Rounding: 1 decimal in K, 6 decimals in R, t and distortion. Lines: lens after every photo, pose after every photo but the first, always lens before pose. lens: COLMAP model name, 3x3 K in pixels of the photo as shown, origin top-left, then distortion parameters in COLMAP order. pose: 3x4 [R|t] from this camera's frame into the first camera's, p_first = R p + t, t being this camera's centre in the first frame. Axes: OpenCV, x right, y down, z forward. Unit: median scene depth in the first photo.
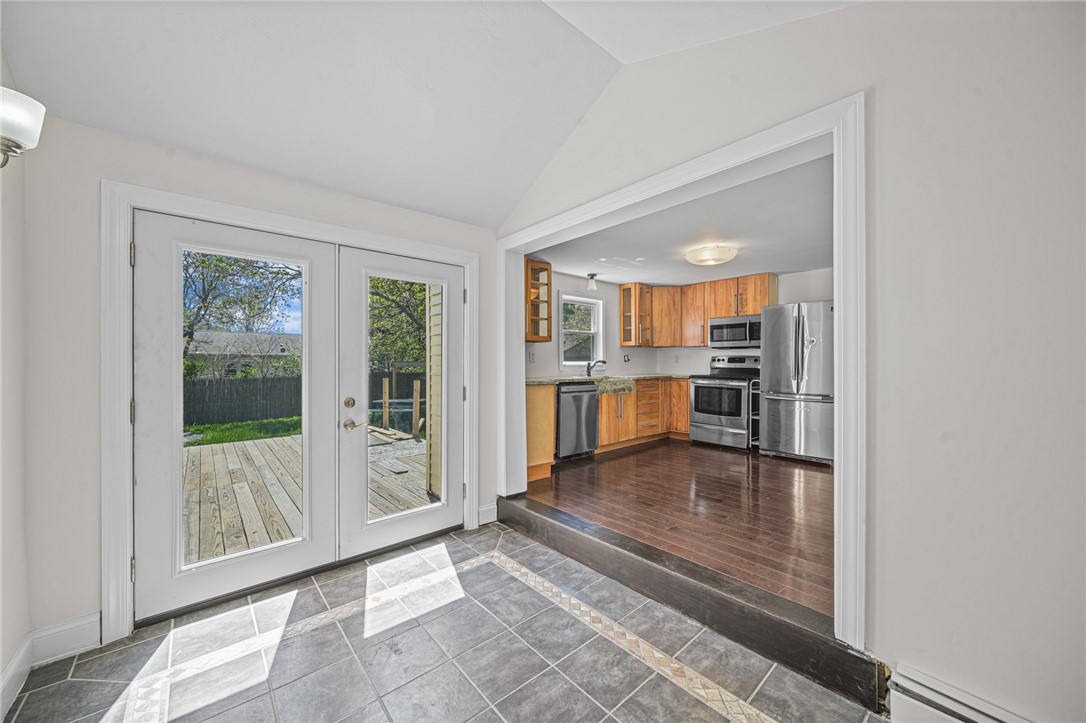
lens RADIAL K [[399.1, 0, 538.3], [0, 399.1, 360.8], [0, 0, 1]] dist [-0.000737, -0.000029]
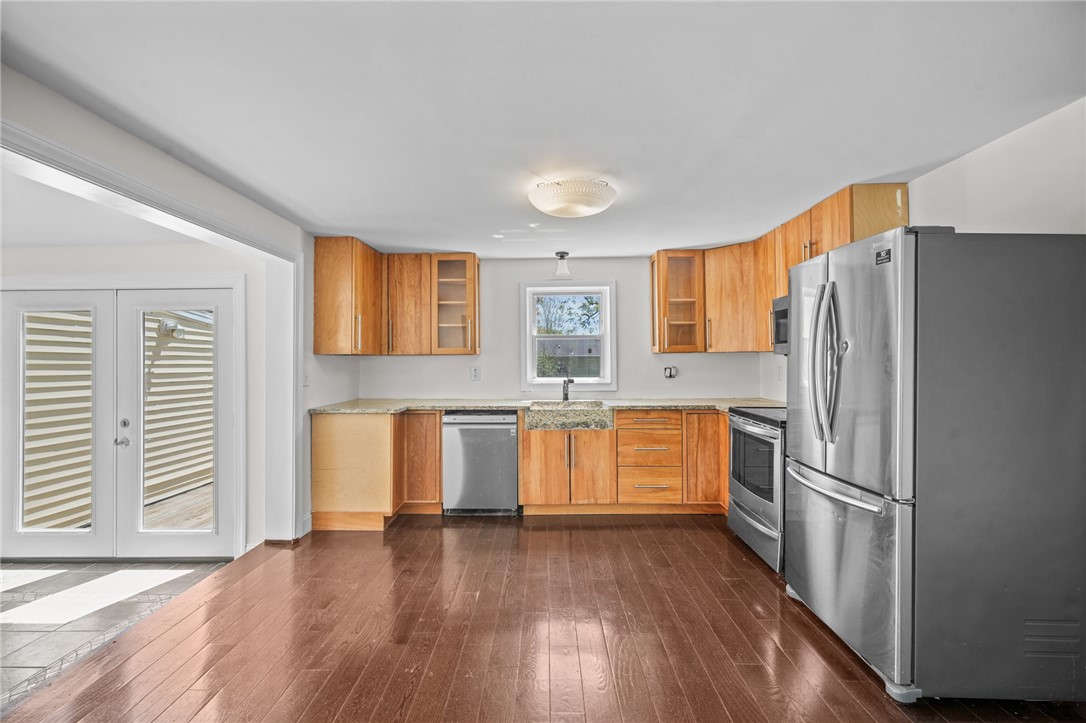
lens RADIAL K [[460.3, 0, 539.6], [0, 460.3, 354.9], [0, 0, 1]] dist [-0.001023, -0.000096]
pose [[0.748673, -0.016227, -0.662741, 0.628352], [0.011011, 0.999867, -0.012042, -0.030925], [0.662848, 0.001718, 0.748752, 0.379151]]
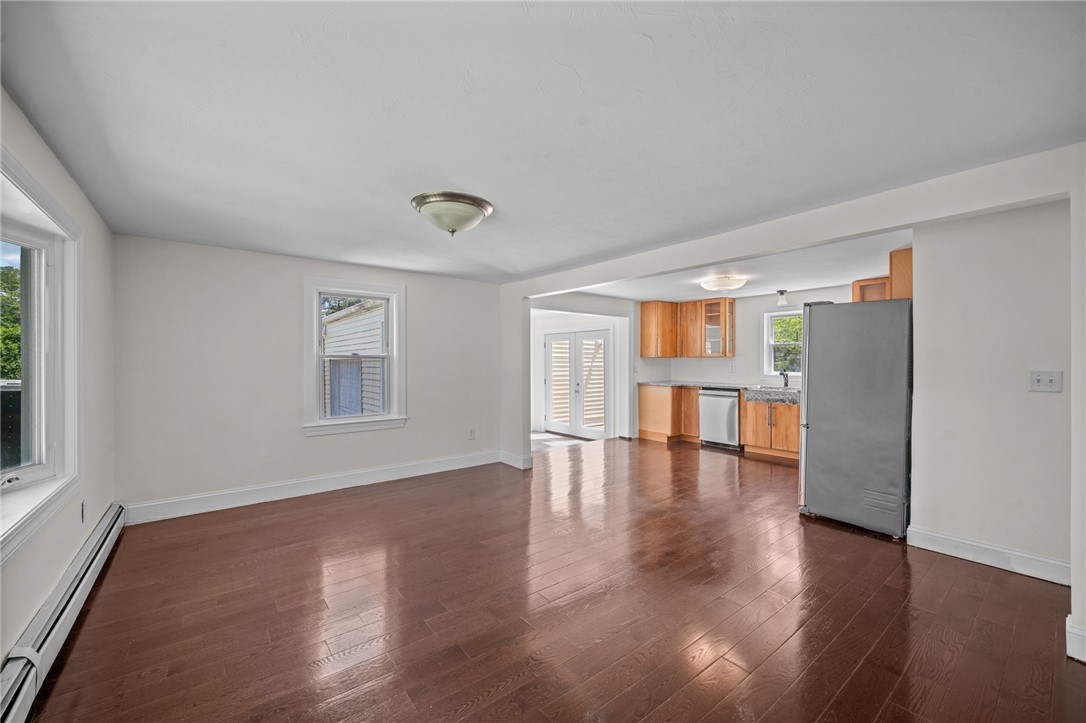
lens RADIAL K [[430.6, 0, 537.0], [0, 430.6, 361.1], [0, 0, 1]] dist [-0.001323, -0.000158]
pose [[-0.047701, 0.002308, -0.998859, 1.305618], [0.008070, 0.999966, 0.001925, -0.036372], [0.998829, -0.007969, -0.047718, 0.403801]]
